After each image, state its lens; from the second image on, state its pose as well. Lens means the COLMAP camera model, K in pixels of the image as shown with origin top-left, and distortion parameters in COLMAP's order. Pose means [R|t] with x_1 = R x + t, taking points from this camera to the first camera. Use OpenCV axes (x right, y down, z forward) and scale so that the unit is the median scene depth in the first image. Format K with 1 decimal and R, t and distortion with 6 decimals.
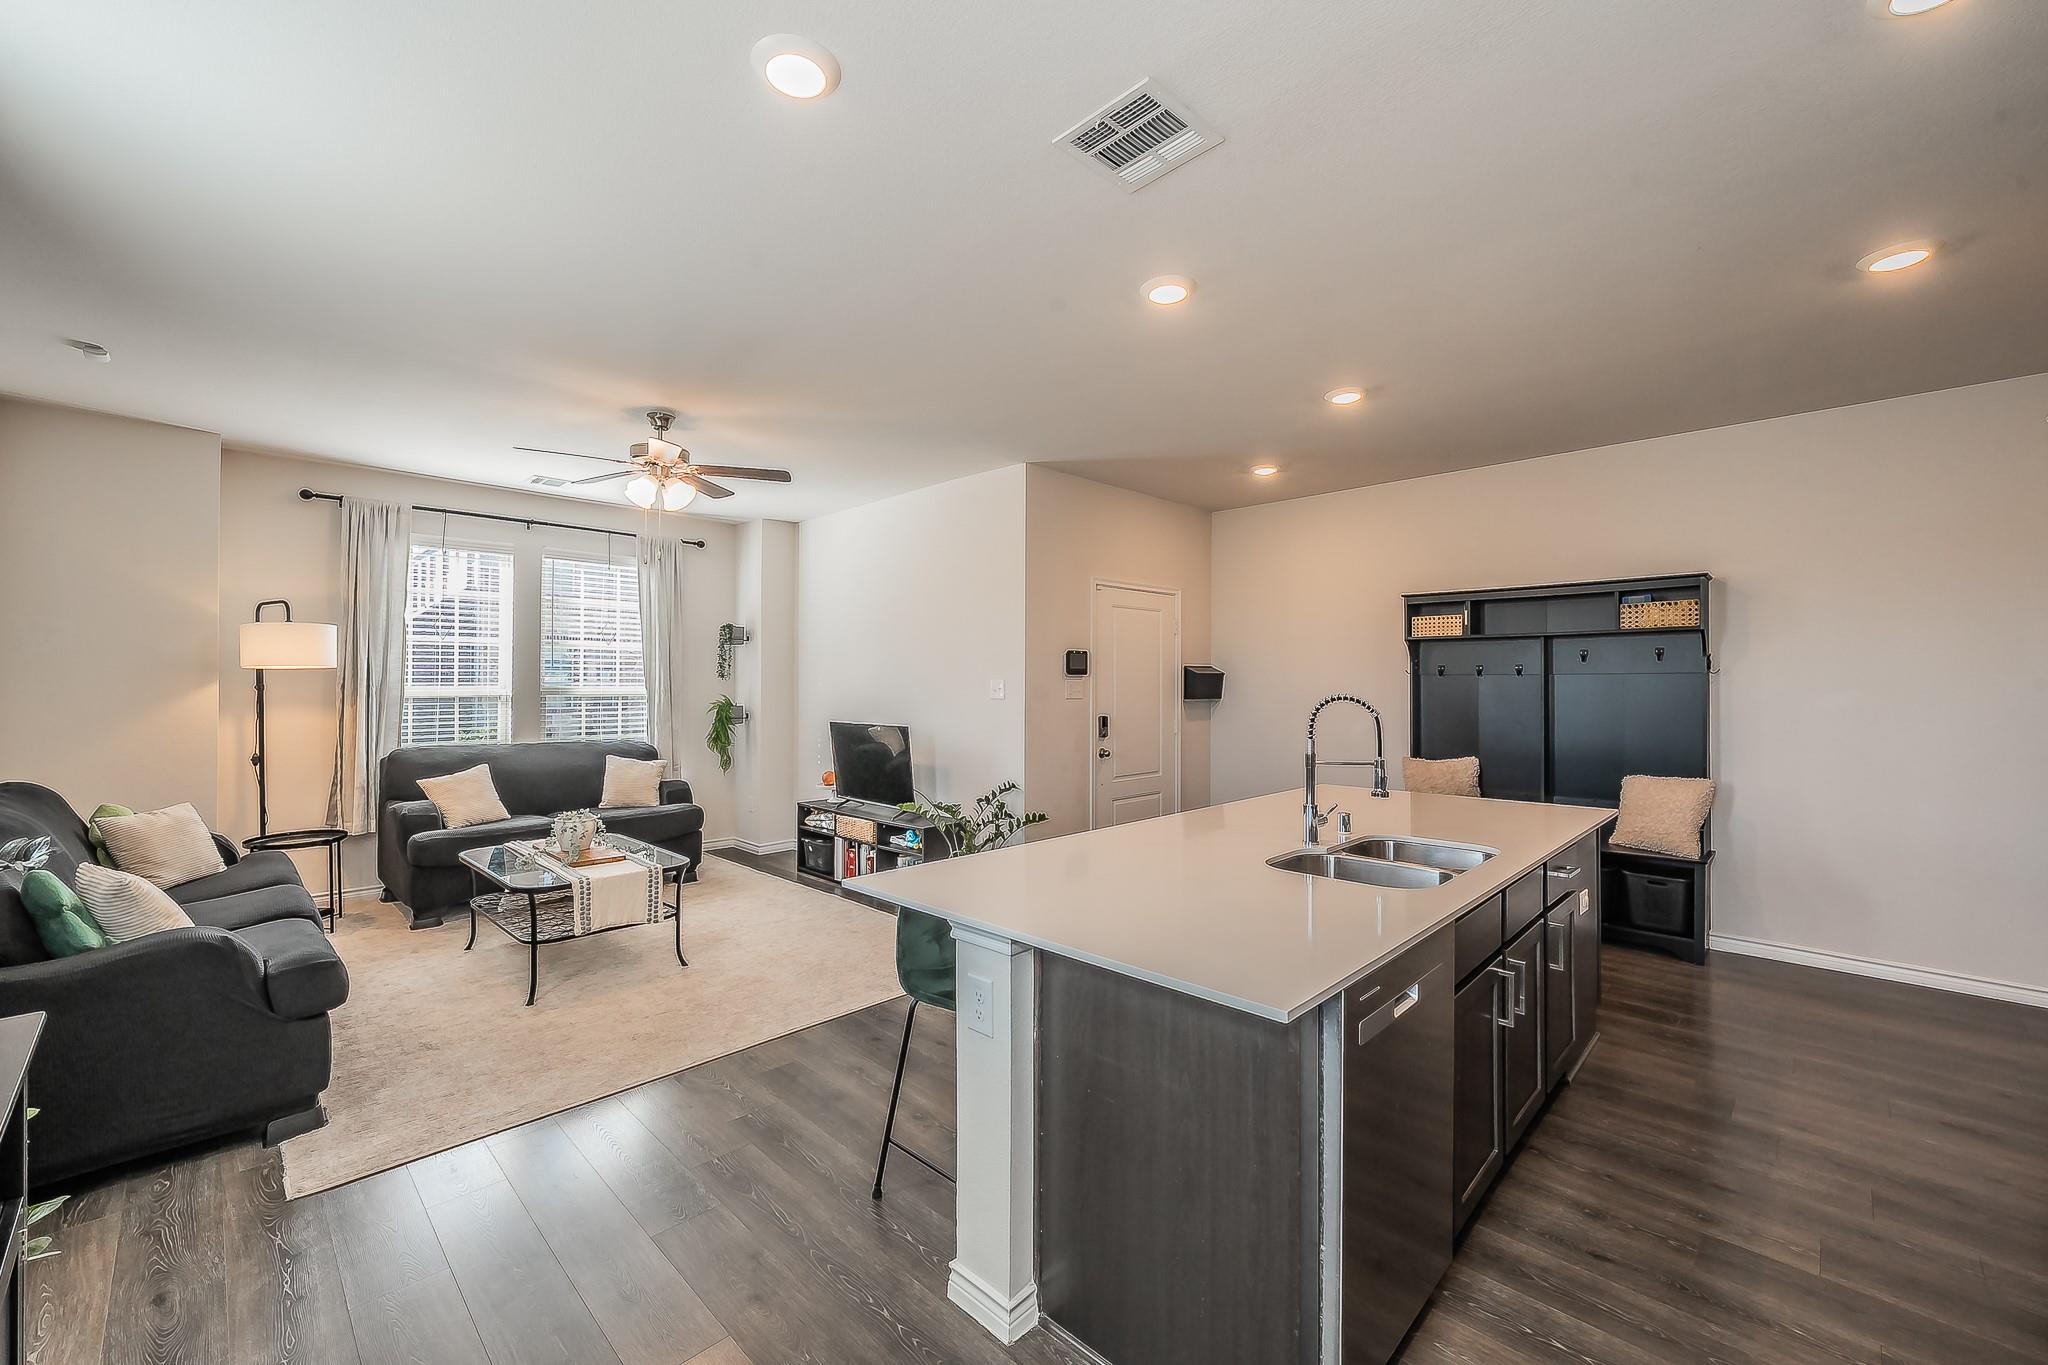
lens RADIAL K [[815.1, 0, 1024.0], [0, 815.1, 682.5], [0, 0, 1]] dist [0.000181, 0.000001]
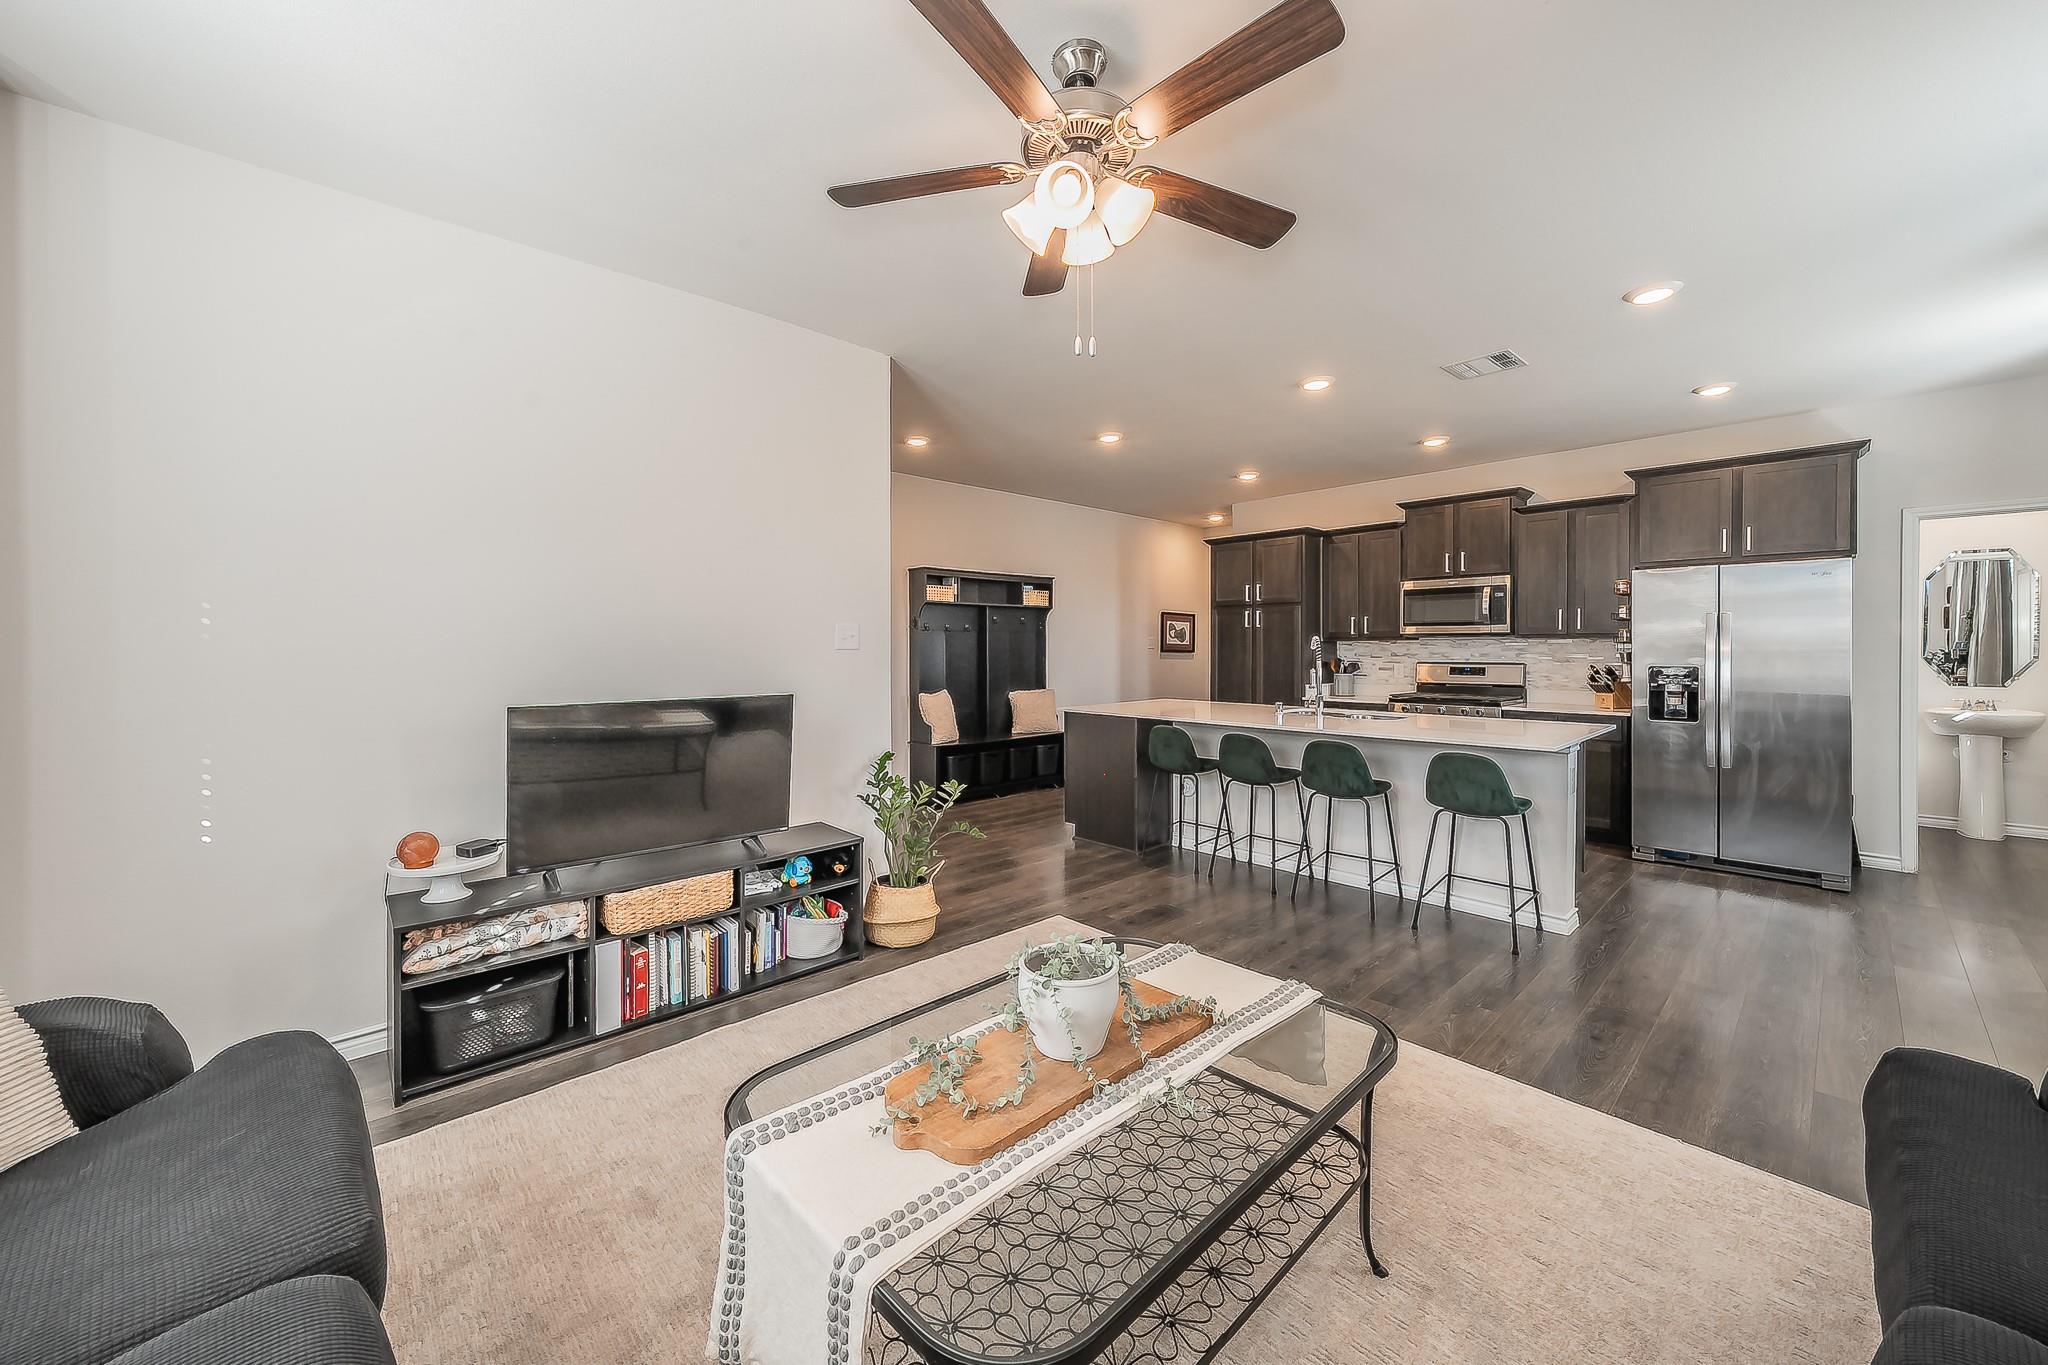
lens RADIAL K [[762.0, 0, 1022.6], [0, 762.0, 651.6], [0, 0, 1]] dist [0.000403, 0.000023]
pose [[0.043417, -0.003603, 0.999051, -0.719961], [-0.000268, 0.999993, 0.003618, 0.020450], [-0.999057, -0.000425, 0.043416, 0.804383]]
